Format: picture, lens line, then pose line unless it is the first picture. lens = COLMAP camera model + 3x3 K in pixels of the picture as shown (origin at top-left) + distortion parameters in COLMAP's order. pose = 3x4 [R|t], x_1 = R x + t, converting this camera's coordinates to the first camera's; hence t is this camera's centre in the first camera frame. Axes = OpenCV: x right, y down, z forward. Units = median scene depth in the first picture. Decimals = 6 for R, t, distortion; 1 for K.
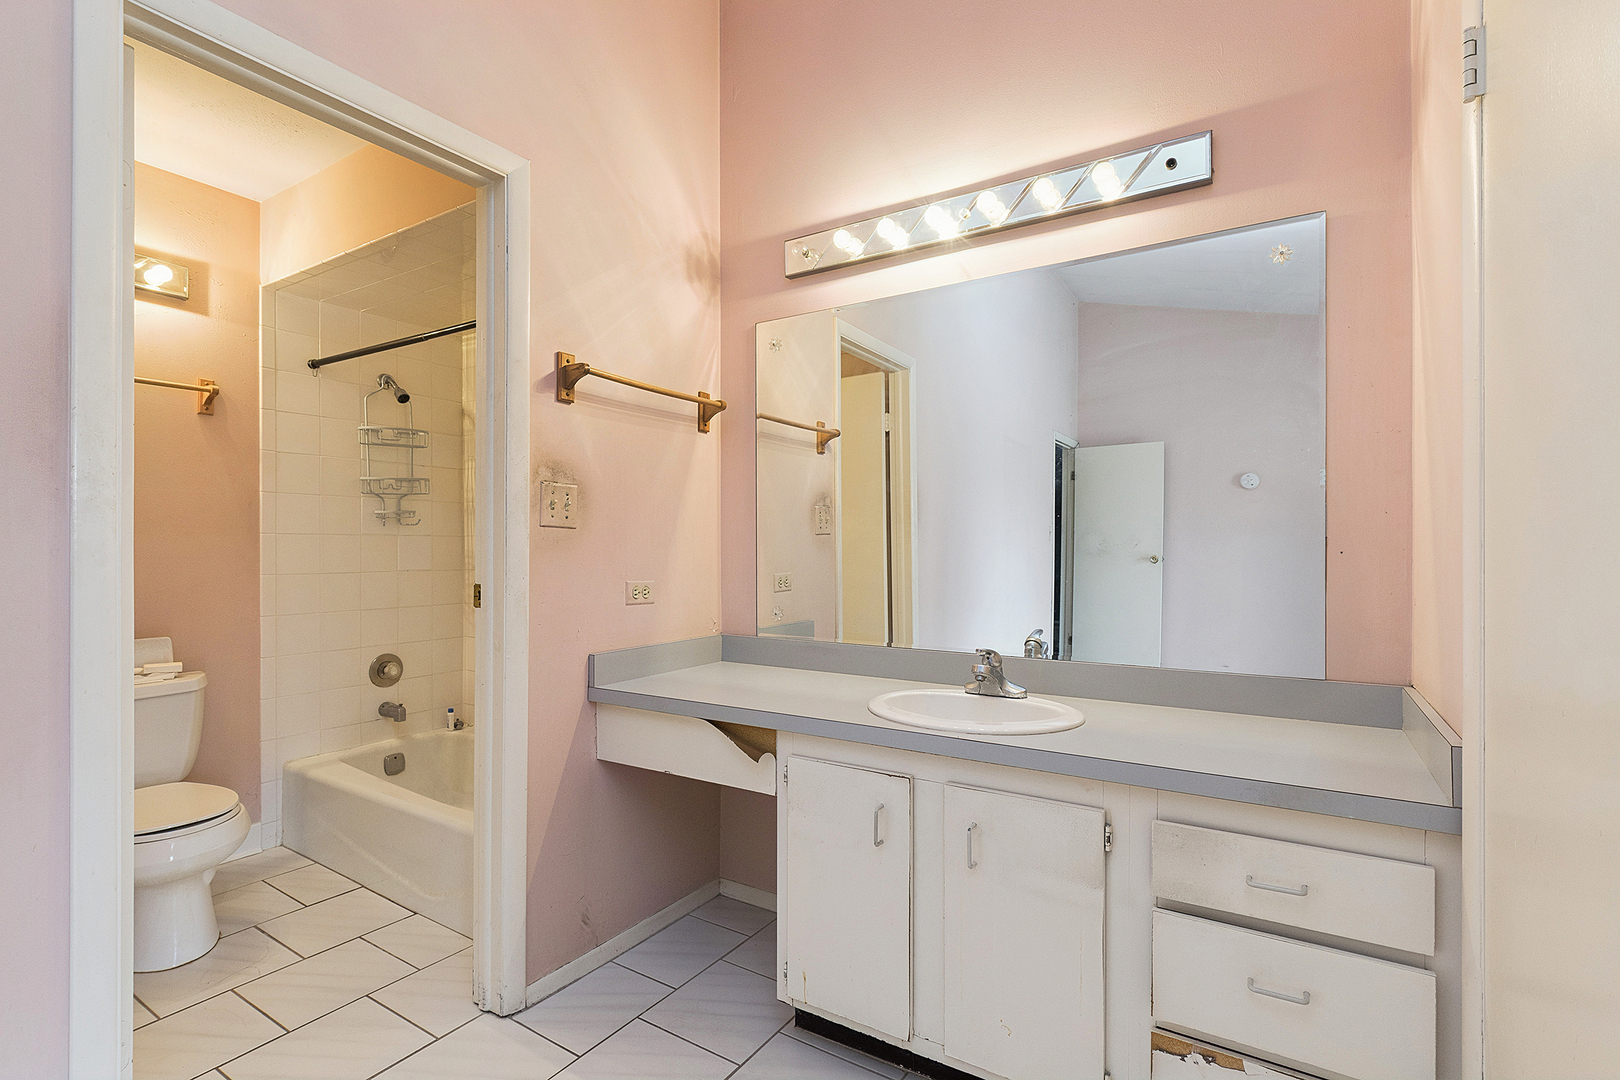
lens RADIAL K [[759.9, 0, 810.0], [0, 759.9, 540.0], [0, 0, 1]] dist [-0.006178, -0.000854]
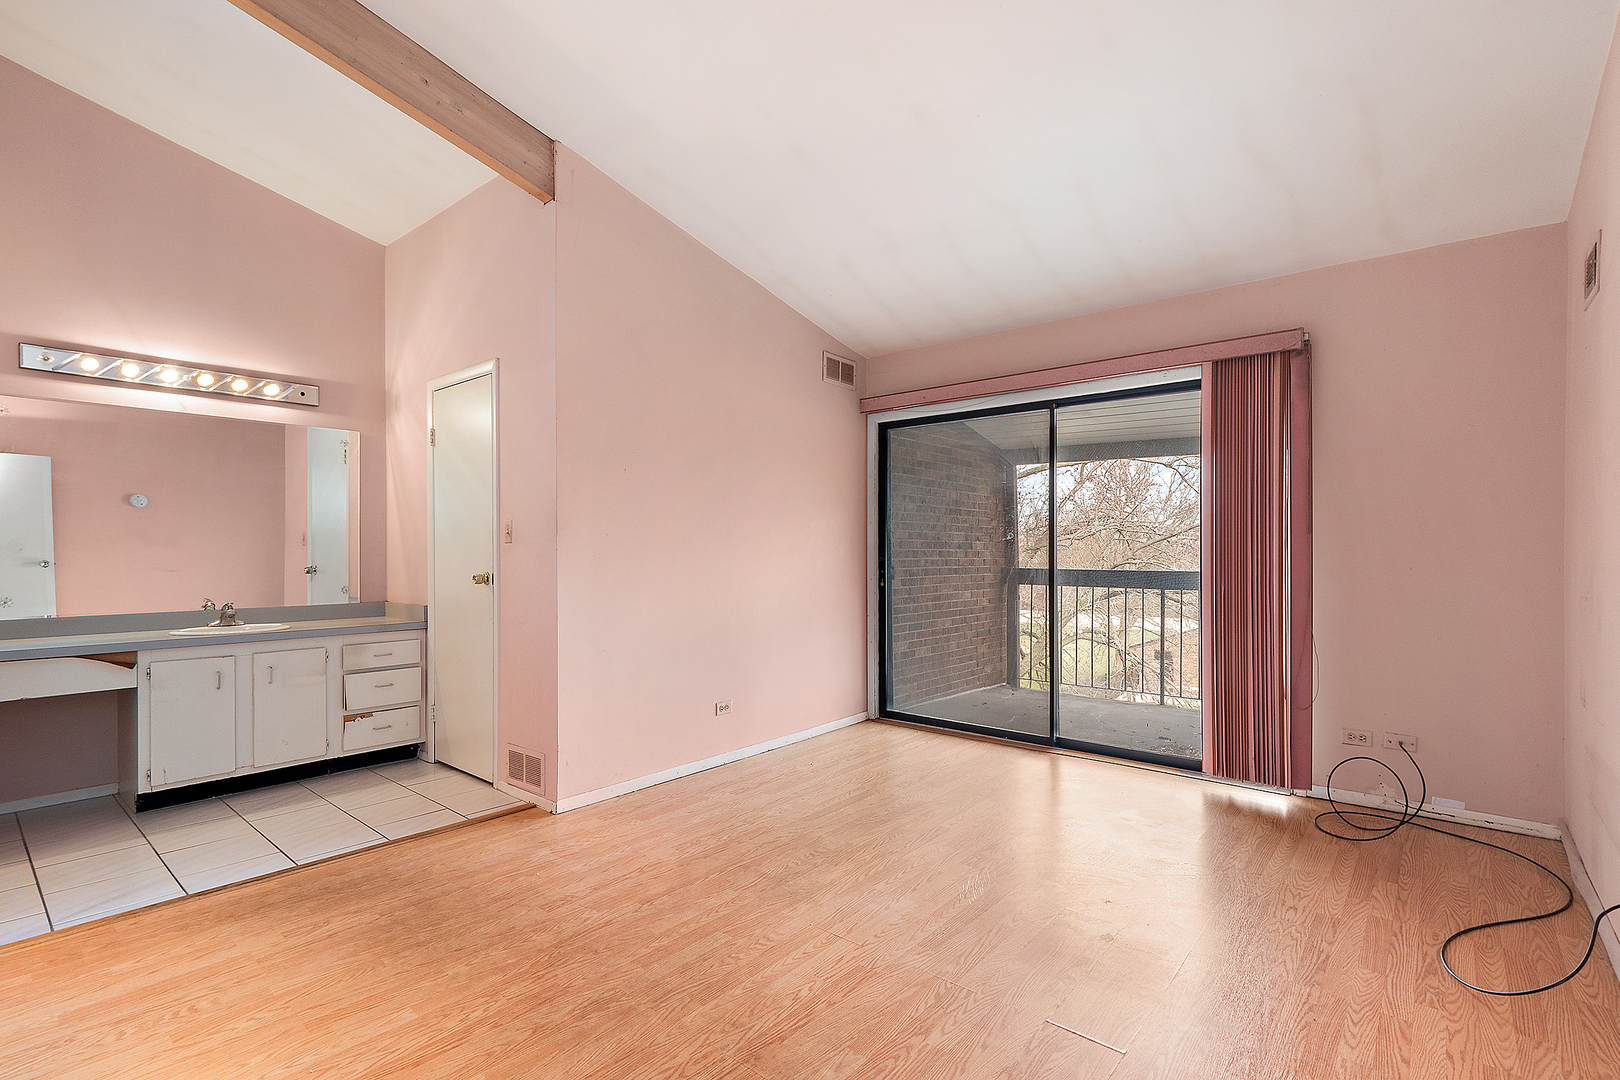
lens RADIAL K [[742.3, 0, 809.5], [0, 742.3, 543.1], [0, 0, 1]] dist [-0.003516, -0.000438]
pose [[0.123220, 0.008246, 0.992345, -0.790617], [-0.010086, 0.999924, -0.007056, -0.013740], [-0.992328, -0.009139, 0.123294, -0.421468]]
